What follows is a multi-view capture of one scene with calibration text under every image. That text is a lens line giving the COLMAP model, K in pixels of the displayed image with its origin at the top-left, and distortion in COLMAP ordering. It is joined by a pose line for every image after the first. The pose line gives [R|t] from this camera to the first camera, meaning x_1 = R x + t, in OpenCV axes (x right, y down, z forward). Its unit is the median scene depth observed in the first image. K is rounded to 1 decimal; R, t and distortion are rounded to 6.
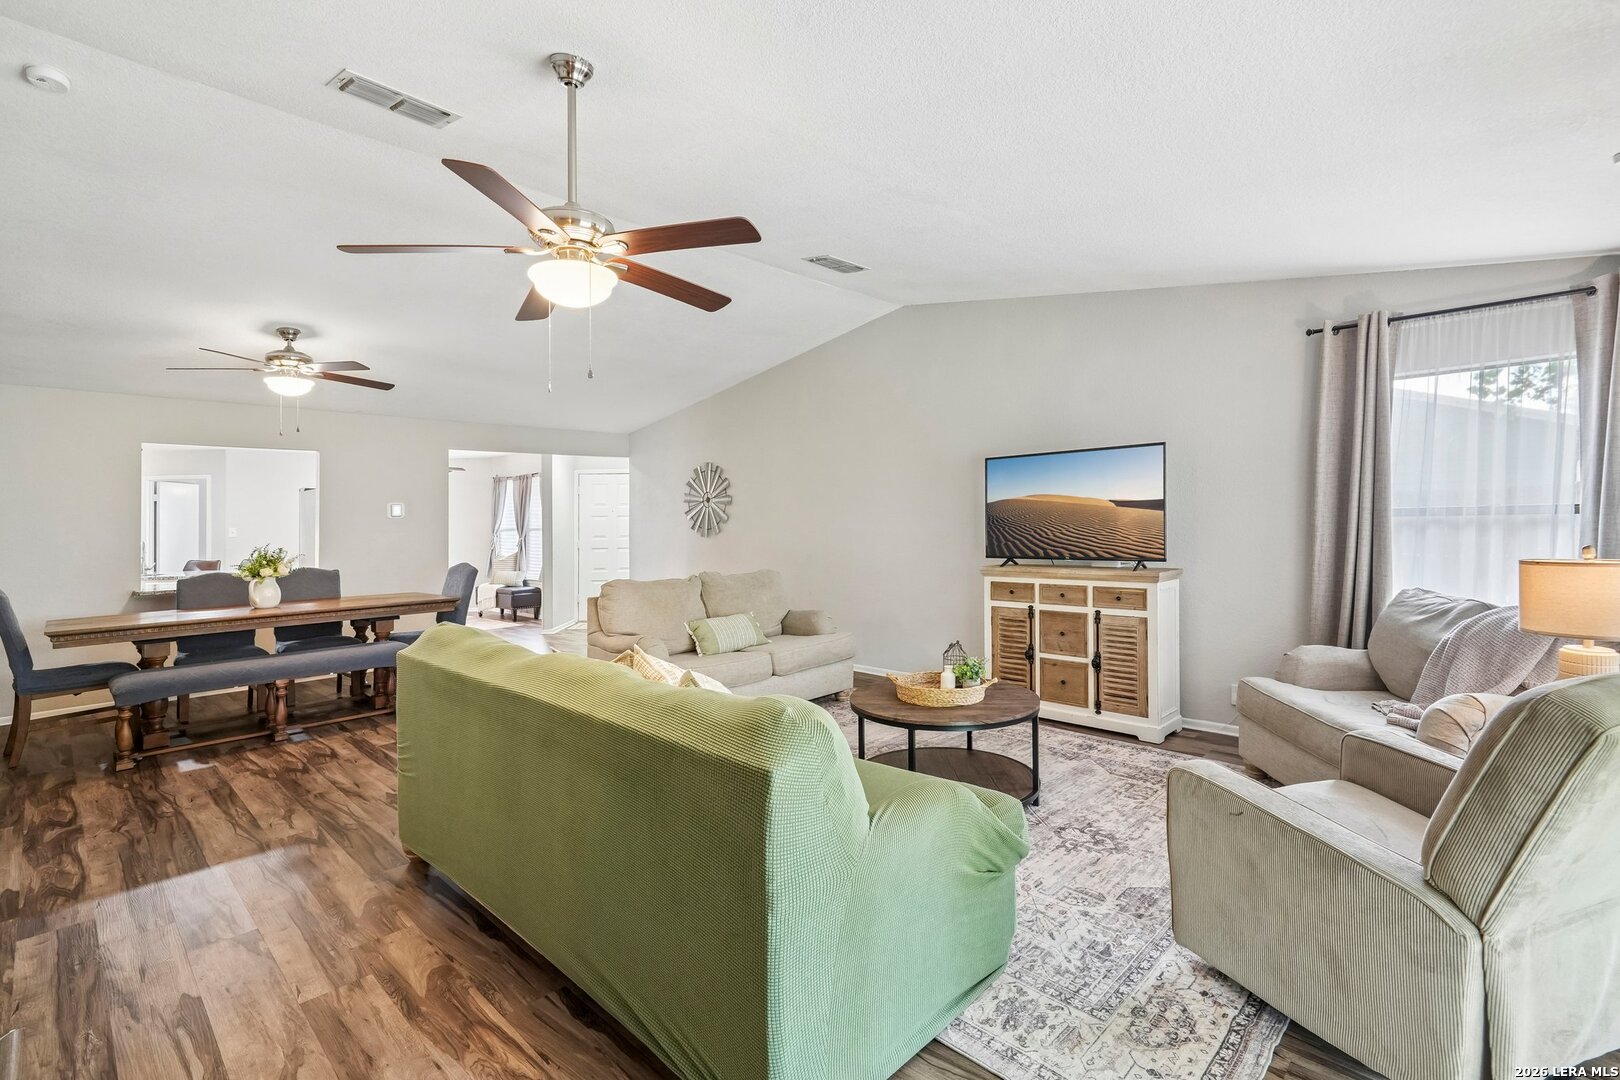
lens RADIAL K [[718.1, 0, 818.3], [0, 718.1, 528.1], [0, 0, 1]] dist [-0.001605, -0.000041]
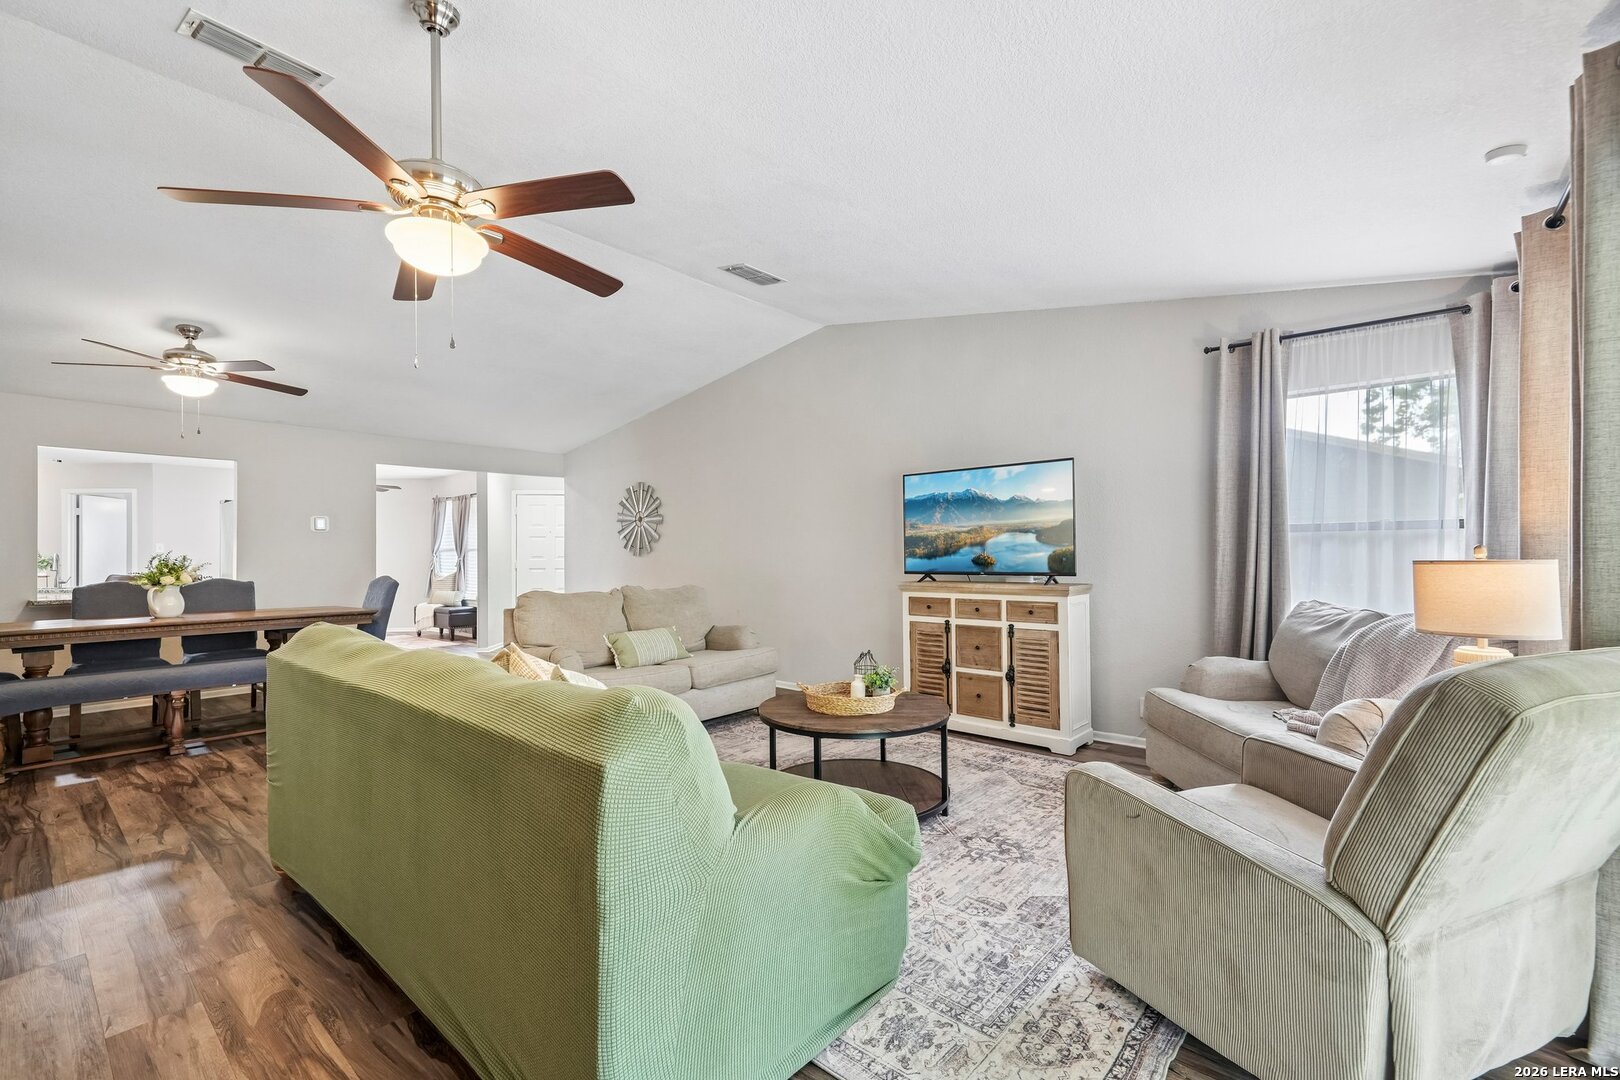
lens RADIAL K [[676.6, 0, 796.4], [0, 676.6, 547.3], [0, 0, 1]] dist [-0.014825, 0.004691]
pose [[0.998816, 0.010037, 0.047608, 0.051779], [-0.009129, 0.999773, -0.019257, 0.036803], [-0.047791, 0.018800, 0.998680, 0.070693]]
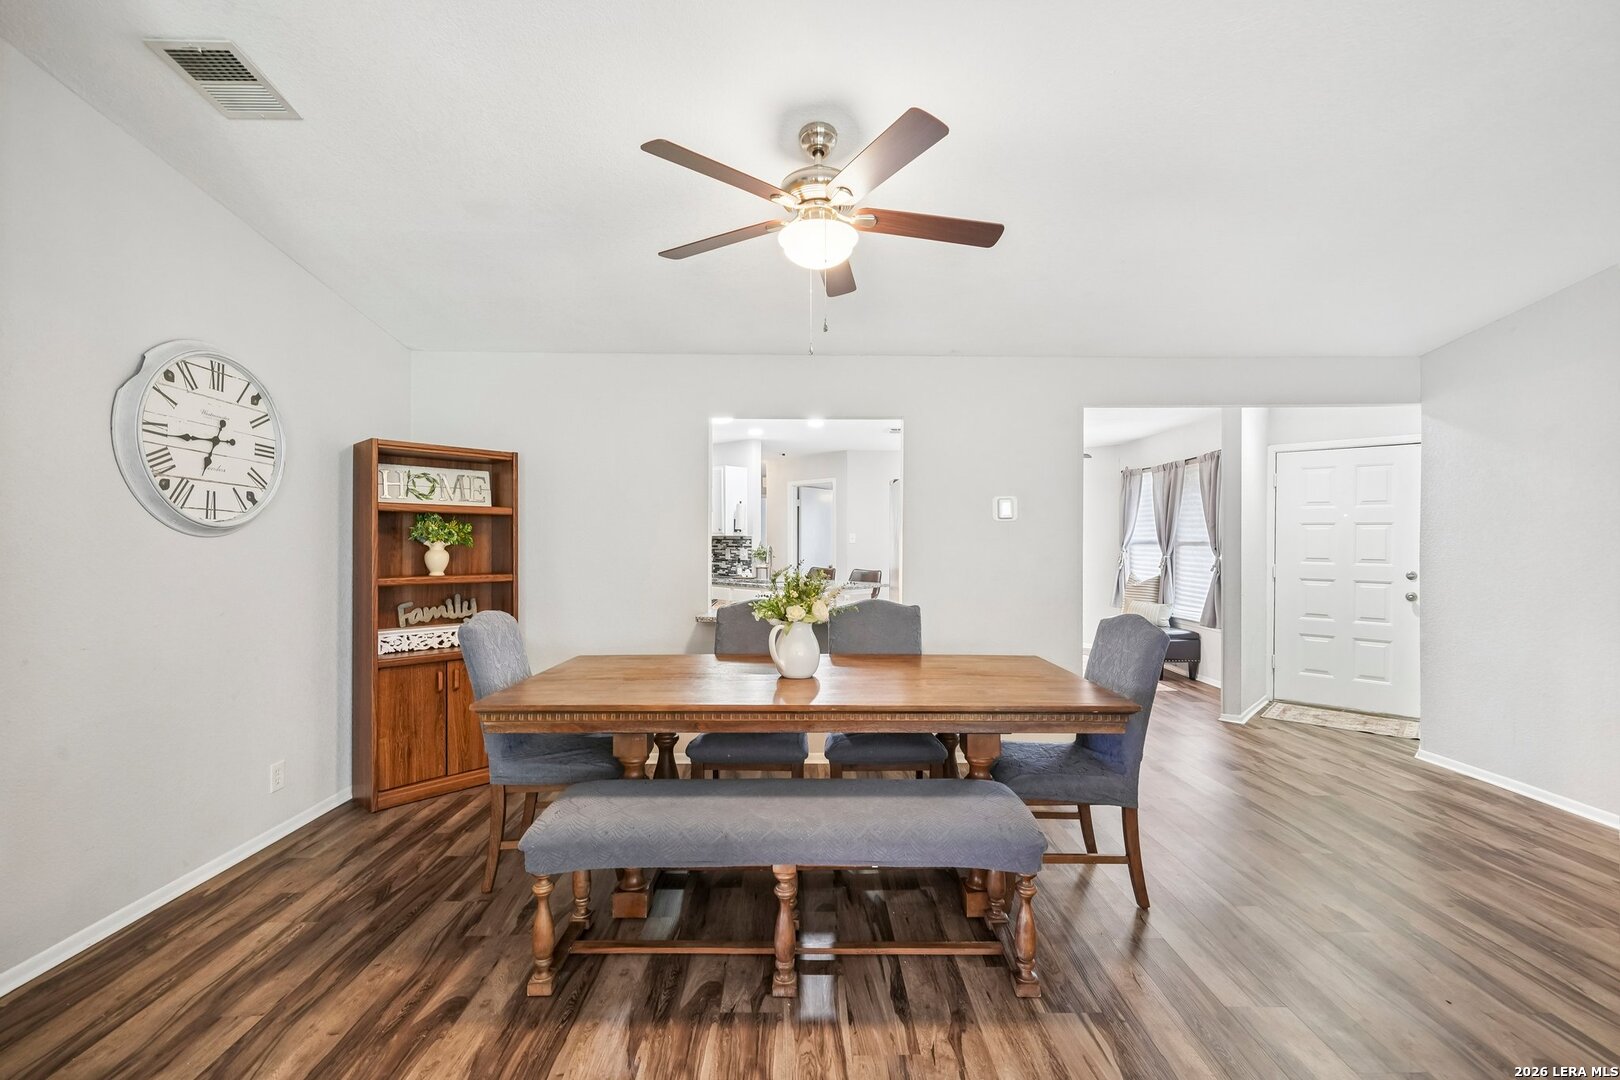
lens RADIAL K [[718.1, 0, 812.3], [0, 718.1, 530.6], [0, 0, 1]] dist [-0.001605, -0.000041]
pose [[0.705256, 0.010116, -0.708881, -0.515961], [-0.020285, 0.999777, -0.005914, 0.002509], [0.708663, 0.018550, 0.705303, 0.856761]]
